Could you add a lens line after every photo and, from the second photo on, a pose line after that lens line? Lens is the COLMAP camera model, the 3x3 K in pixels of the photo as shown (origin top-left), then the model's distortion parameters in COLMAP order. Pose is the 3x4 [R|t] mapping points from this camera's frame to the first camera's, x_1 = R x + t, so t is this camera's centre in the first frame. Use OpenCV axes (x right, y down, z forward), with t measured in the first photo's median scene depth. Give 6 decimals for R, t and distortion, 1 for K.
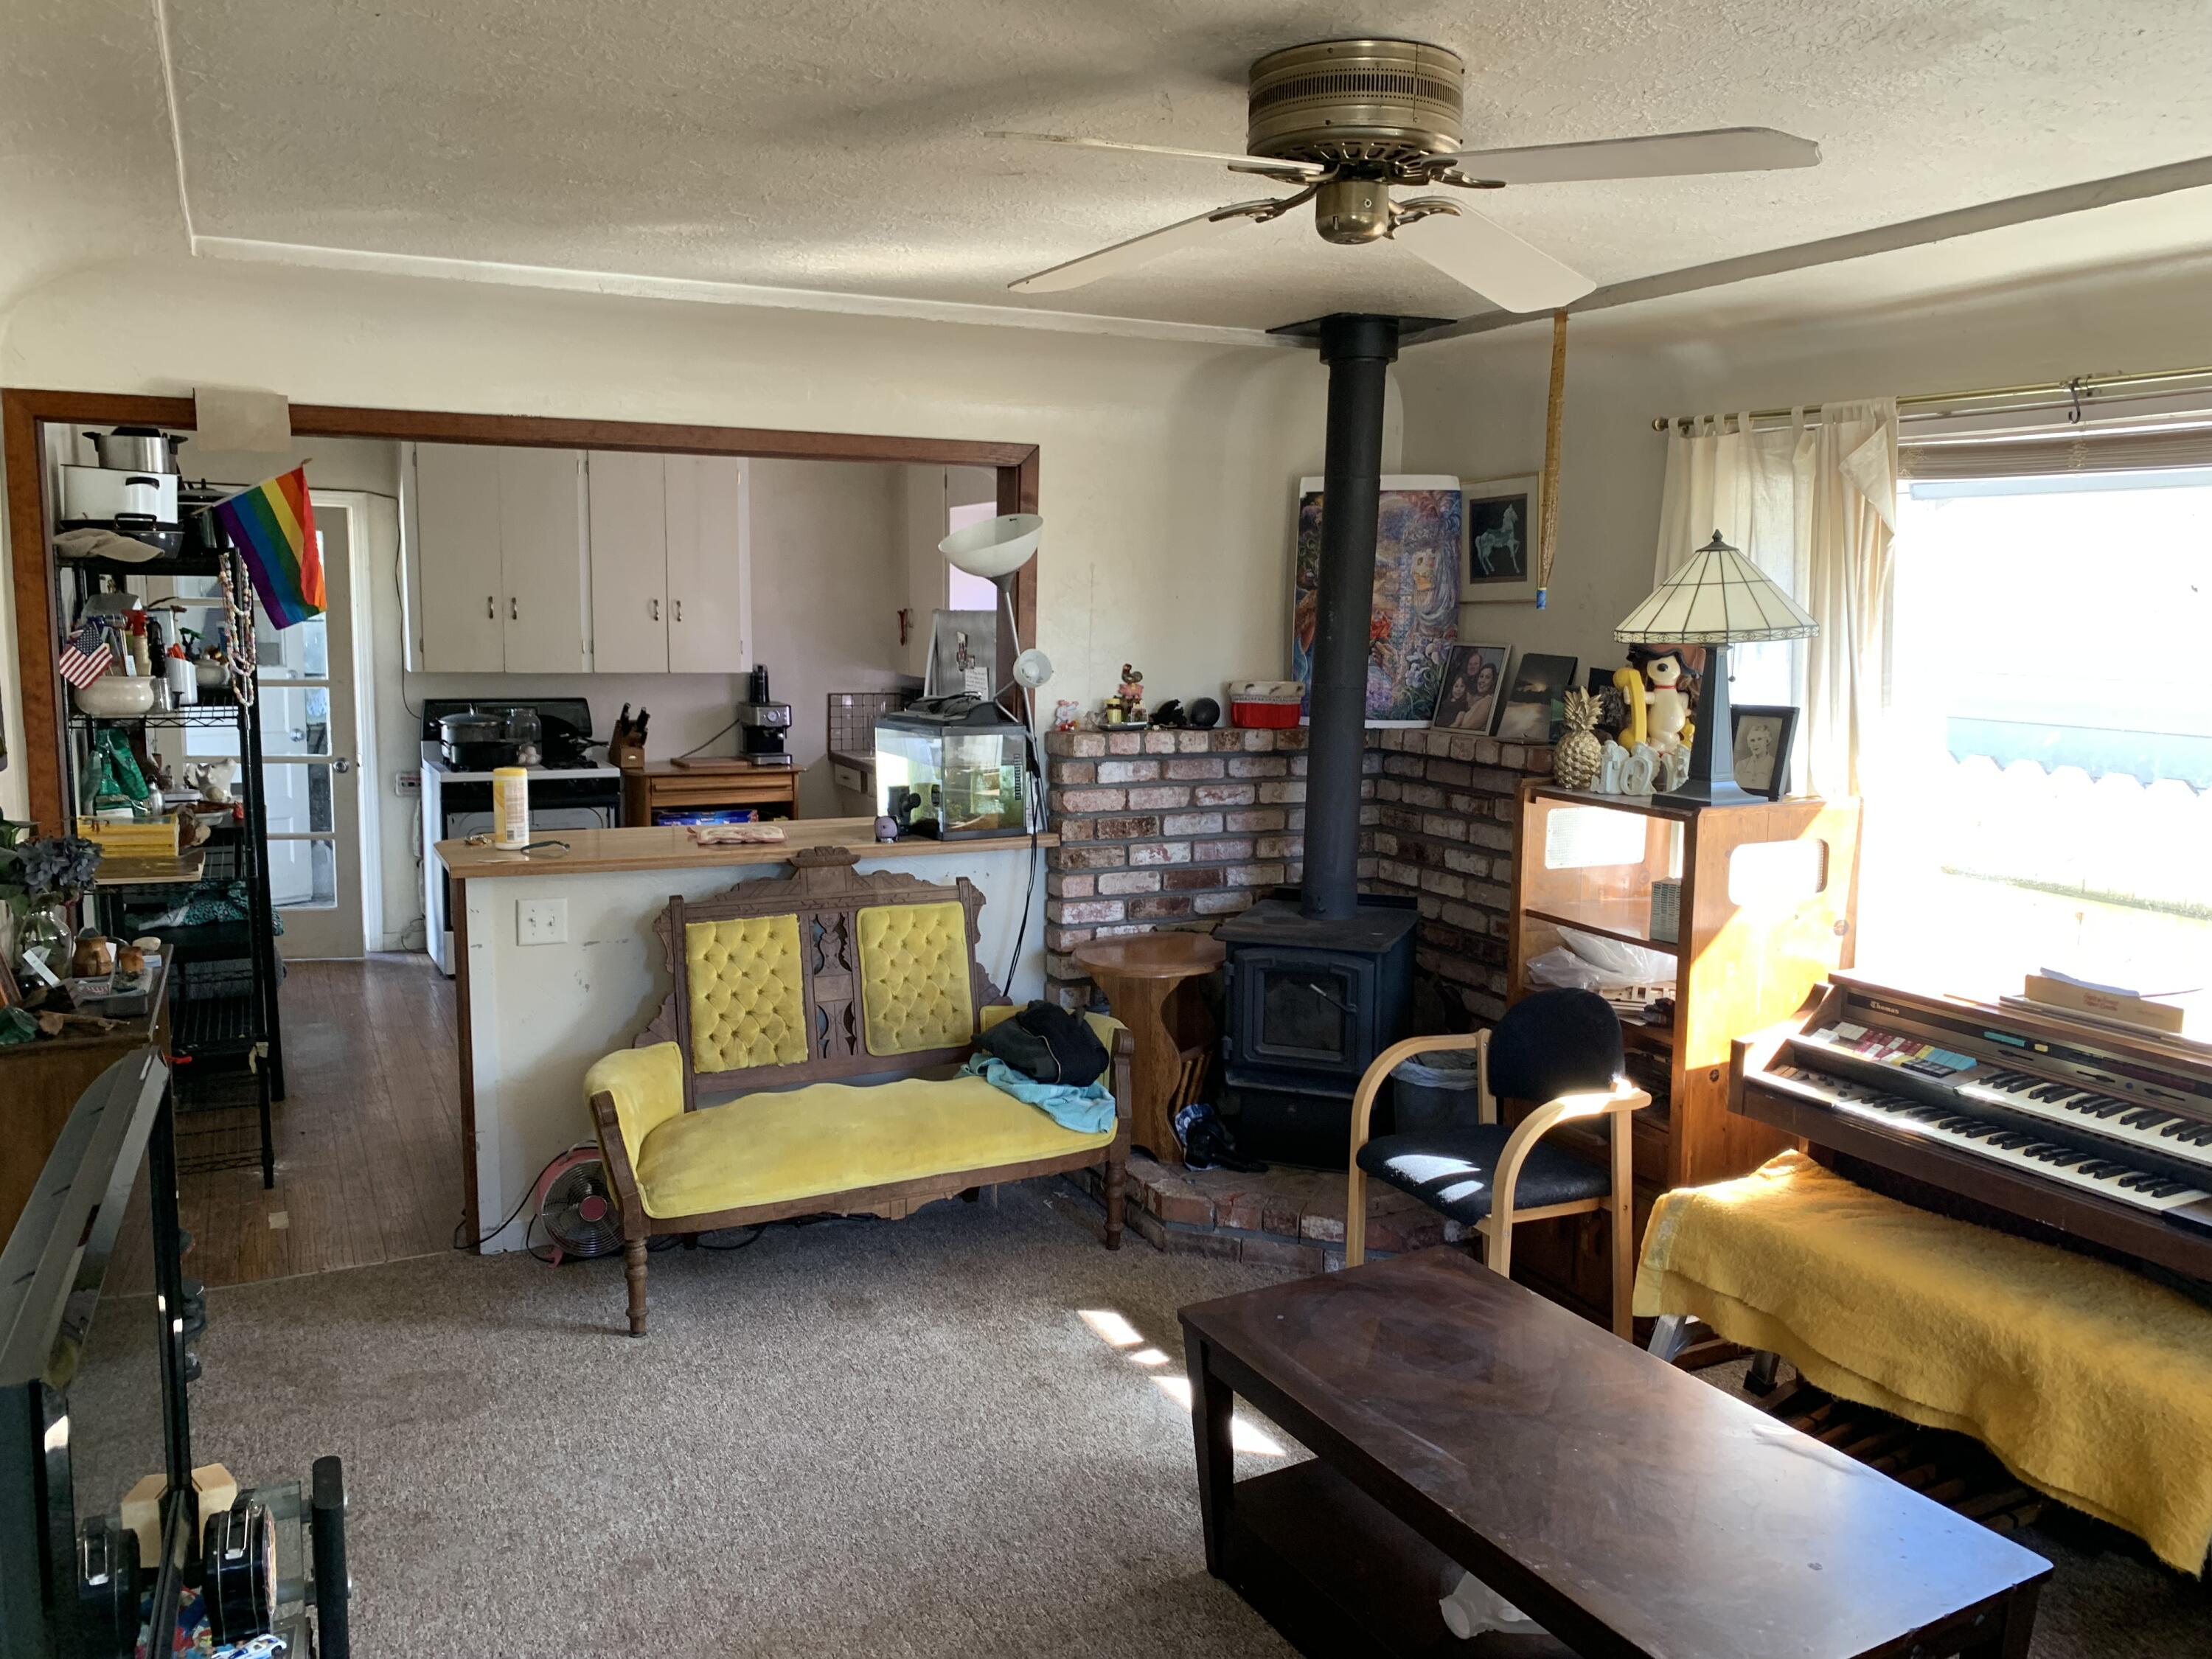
lens RADIAL K [[1718.0, 0, 1098.9], [0, 1718.0, 826.5], [0, 0, 1]] dist [0.024078, 0.001576]
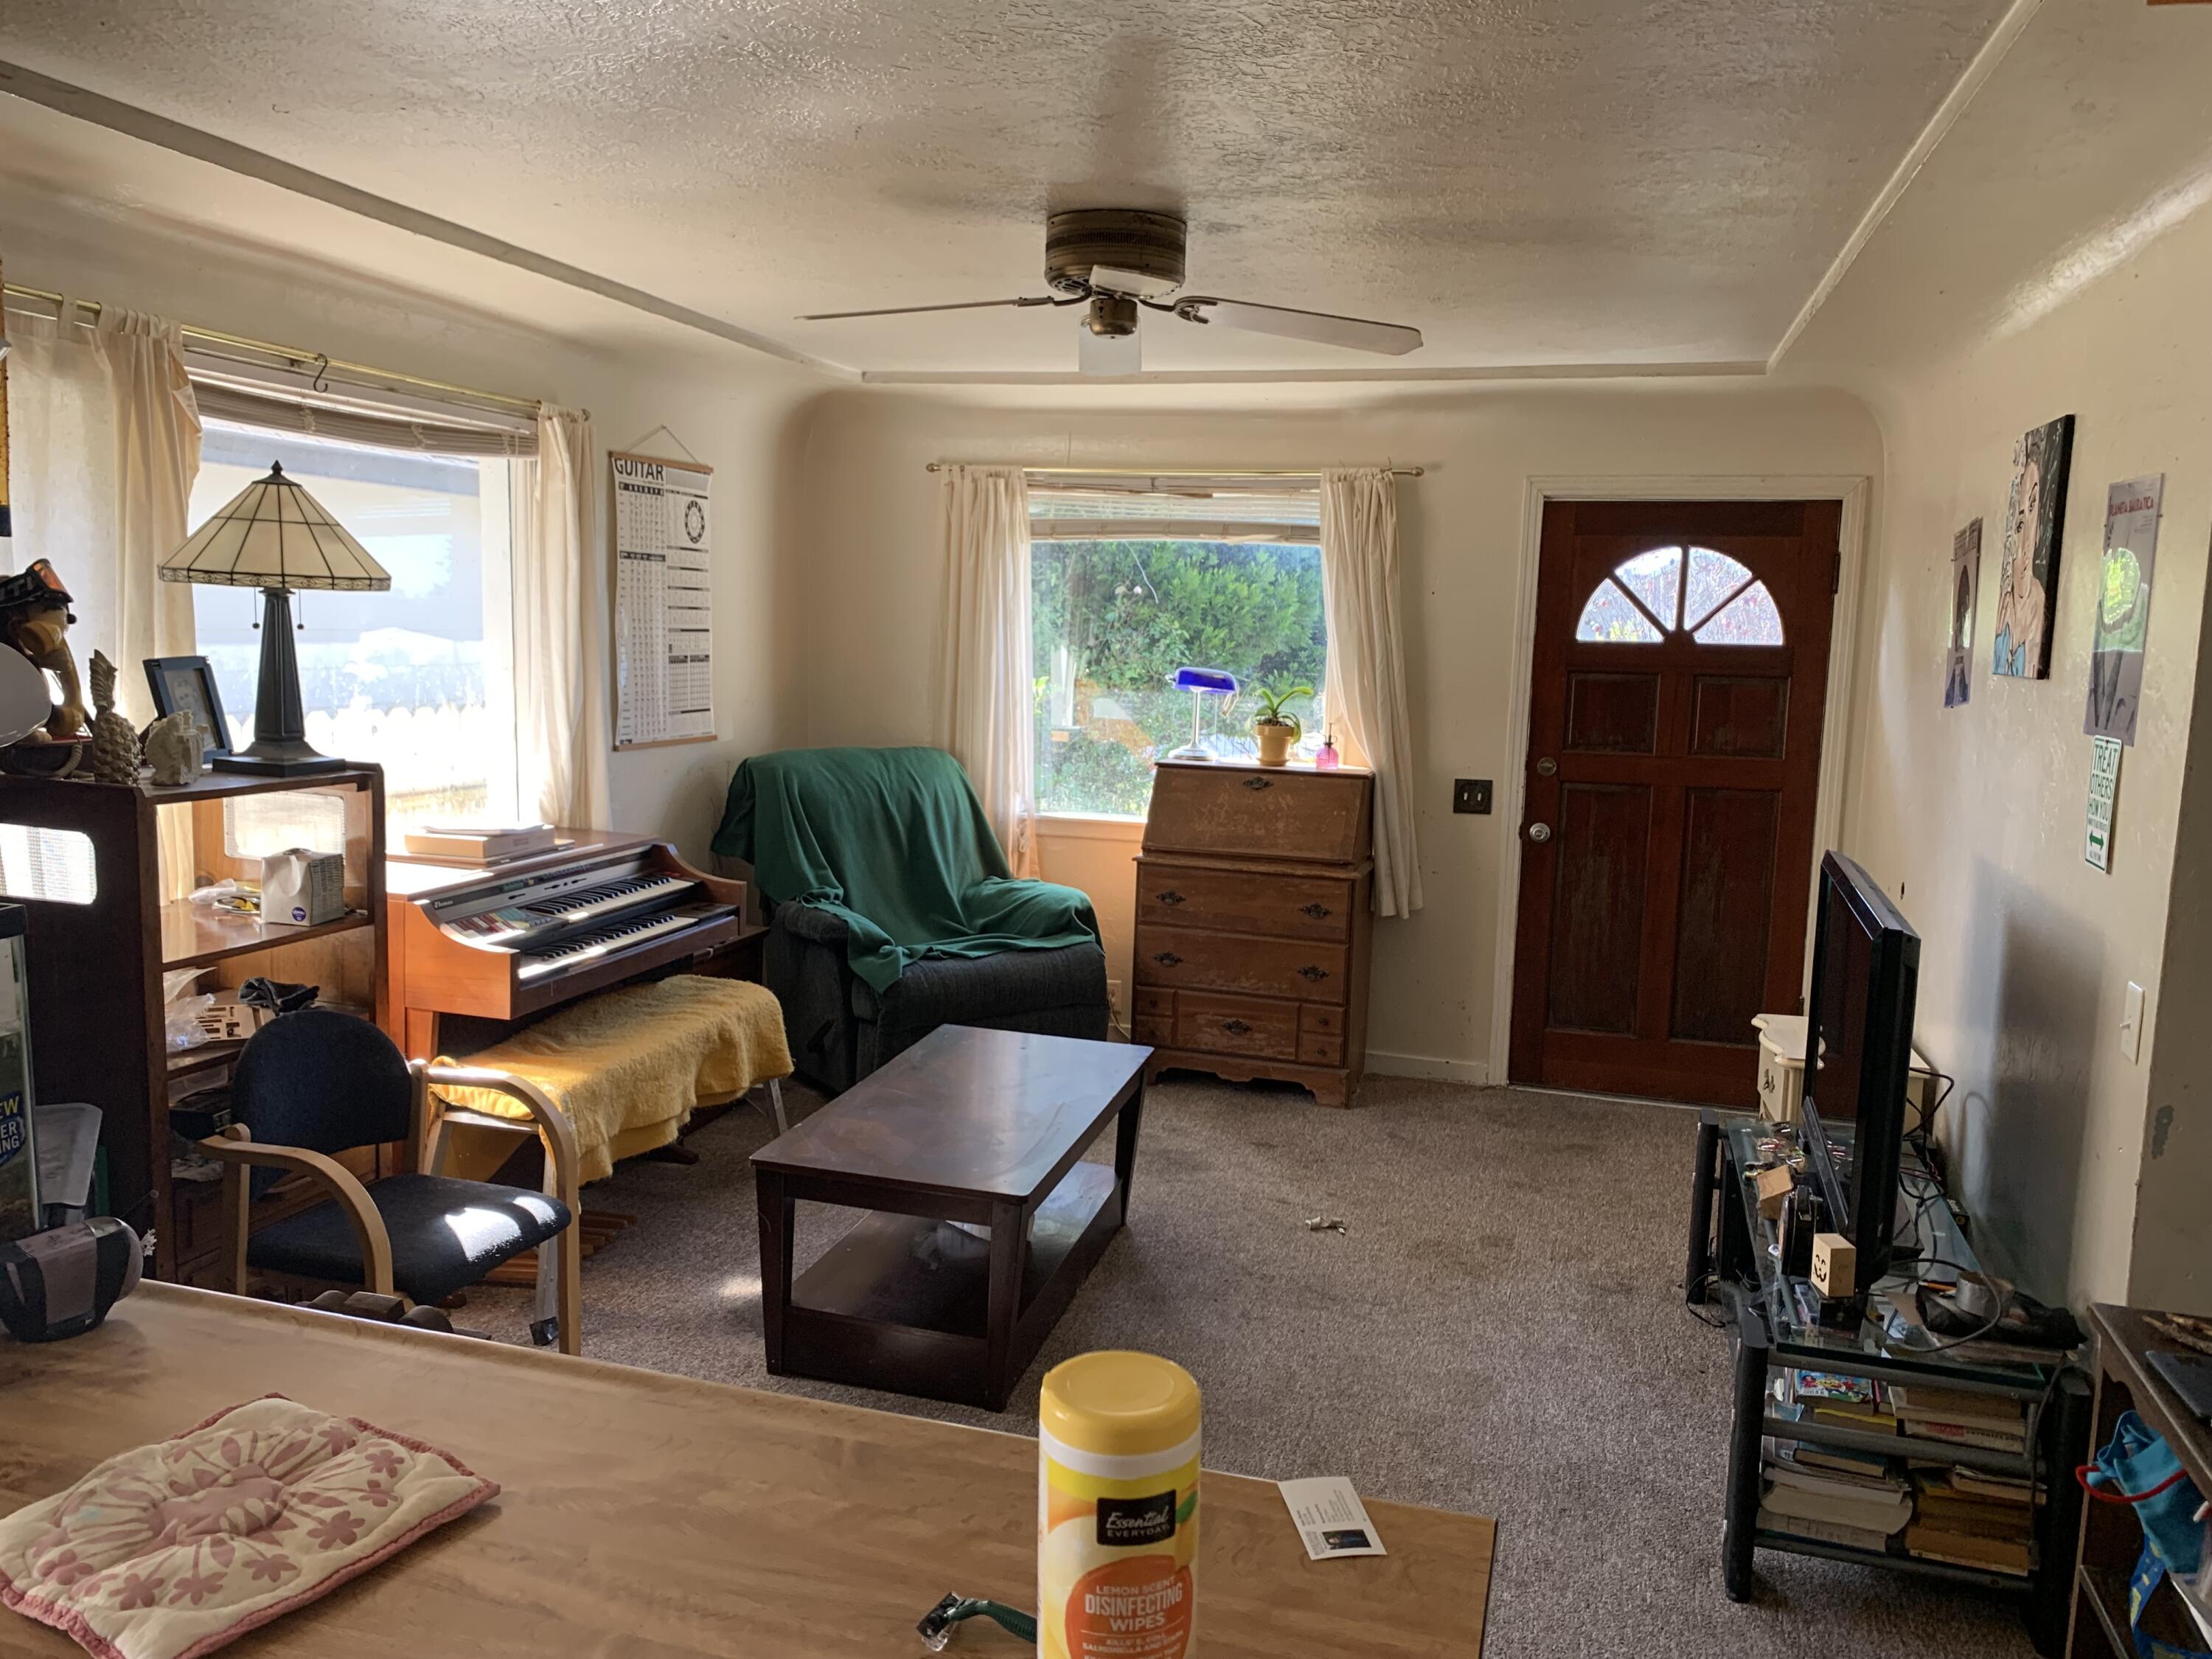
lens RADIAL K [[1718.0, 0, 1098.9], [0, 1718.0, 826.5], [0, 0, 1]] dist [0.024078, 0.001576]
pose [[-0.740994, -0.123736, 0.660013, -0.580194], [0.048353, 0.970493, 0.236230, -0.181830], [-0.669768, 0.206959, -0.713147, 1.407212]]
